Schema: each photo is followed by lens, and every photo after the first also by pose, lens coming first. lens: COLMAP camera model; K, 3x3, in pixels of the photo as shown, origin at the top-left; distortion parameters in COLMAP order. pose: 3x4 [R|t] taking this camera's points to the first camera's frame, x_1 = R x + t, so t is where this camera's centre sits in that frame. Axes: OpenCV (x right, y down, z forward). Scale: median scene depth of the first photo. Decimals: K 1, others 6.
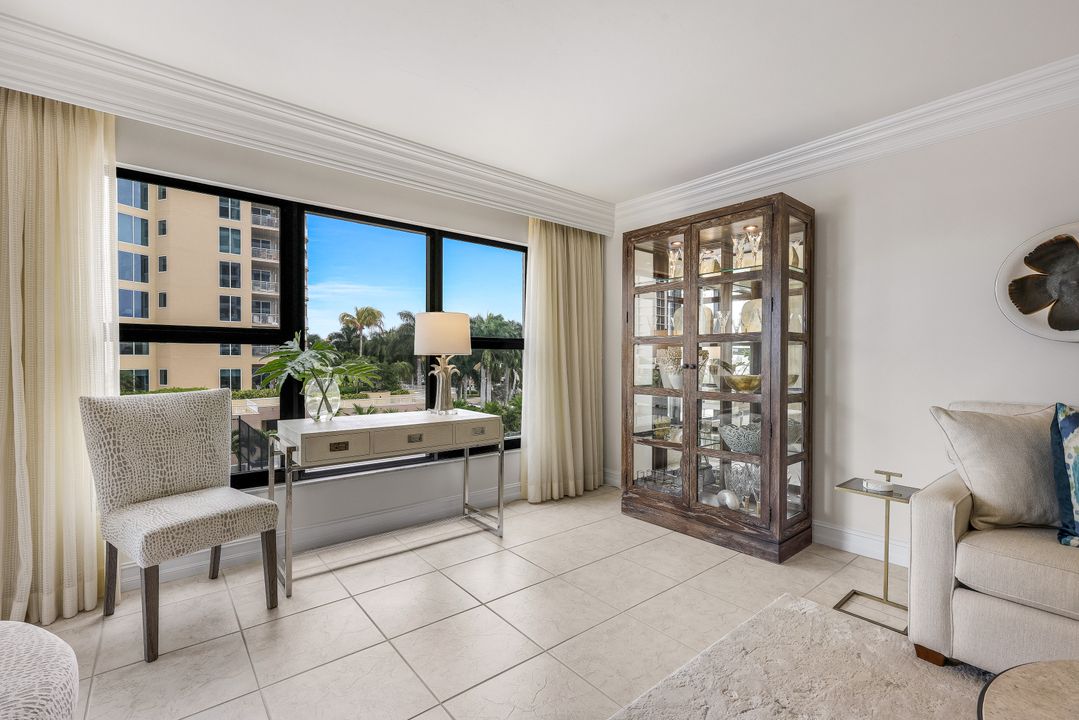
lens RADIAL K [[474.6, 0, 535.9], [0, 474.6, 363.1], [0, 0, 1]] dist [0.000196, 0.001549]
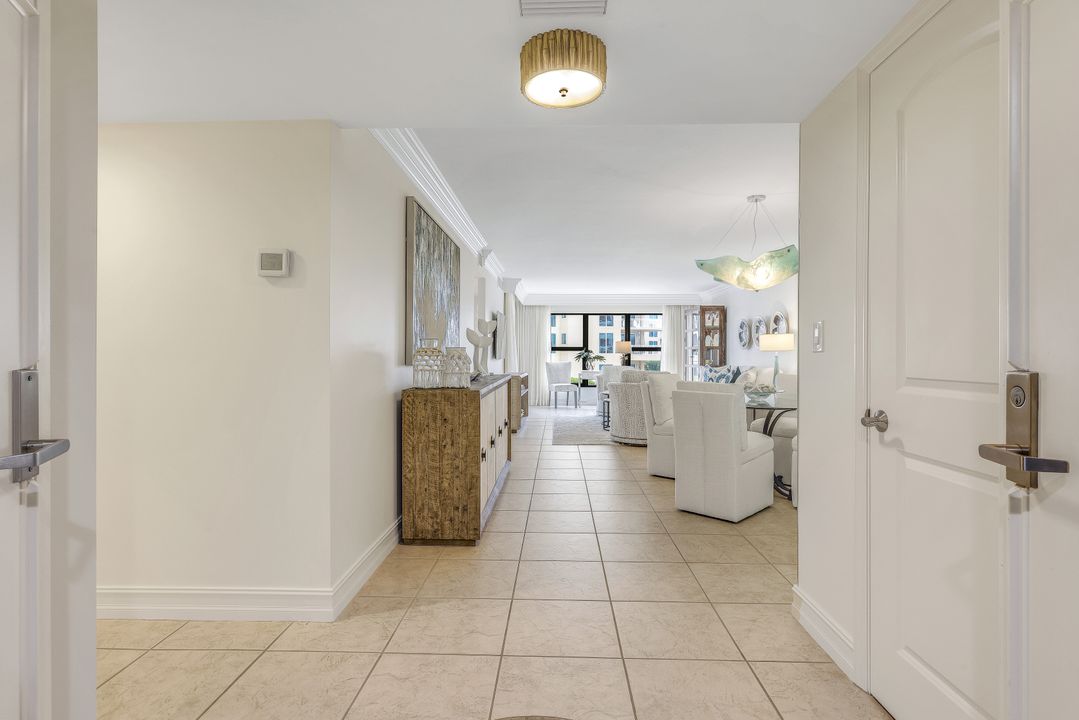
lens RADIAL K [[532.5, 0, 535.4], [0, 532.5, 363.9], [0, 0, 1]] dist [-0.000128, -0.000035]
pose [[0.750523, 0.009338, -0.660779, 2.054030], [-0.006195, 0.999956, 0.007094, 0.036256], [0.660816, -0.001231, 0.750547, -2.521891]]
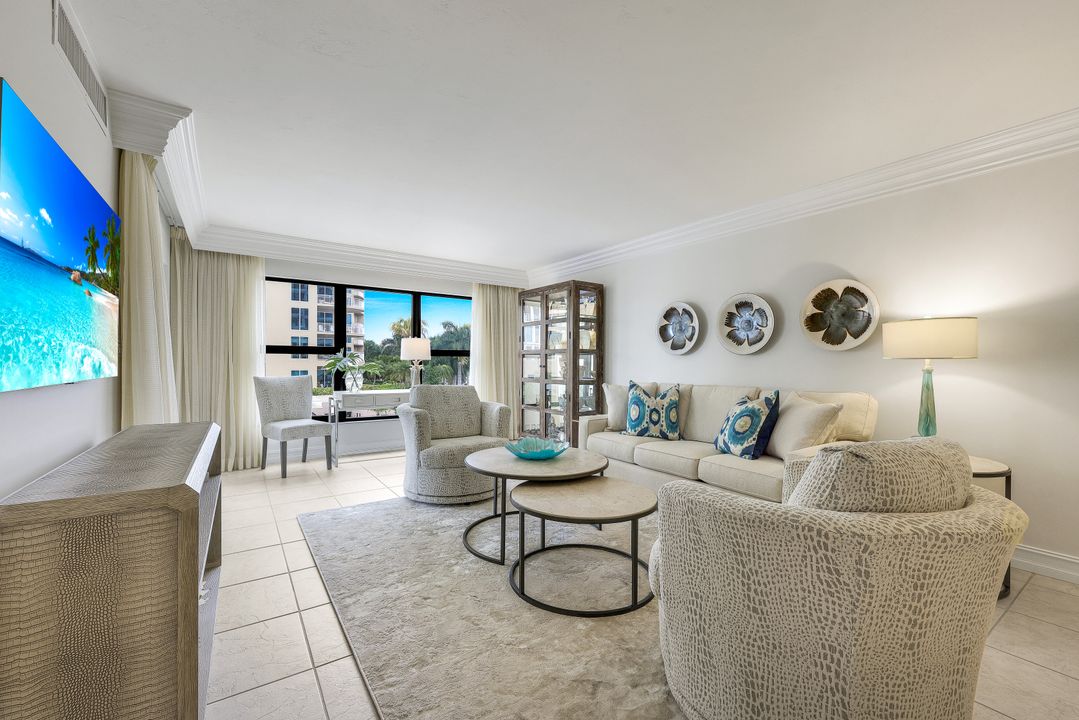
lens RADIAL K [[444.3, 0, 540.7], [0, 444.3, 367.0], [0, 0, 1]] dist [-0.000531, 0.000221]
pose [[0.997390, 0.005144, -0.072014, 0.491754], [-0.005072, 0.999986, 0.001182, 0.007618], [0.072020, -0.000814, 0.997403, -0.854709]]
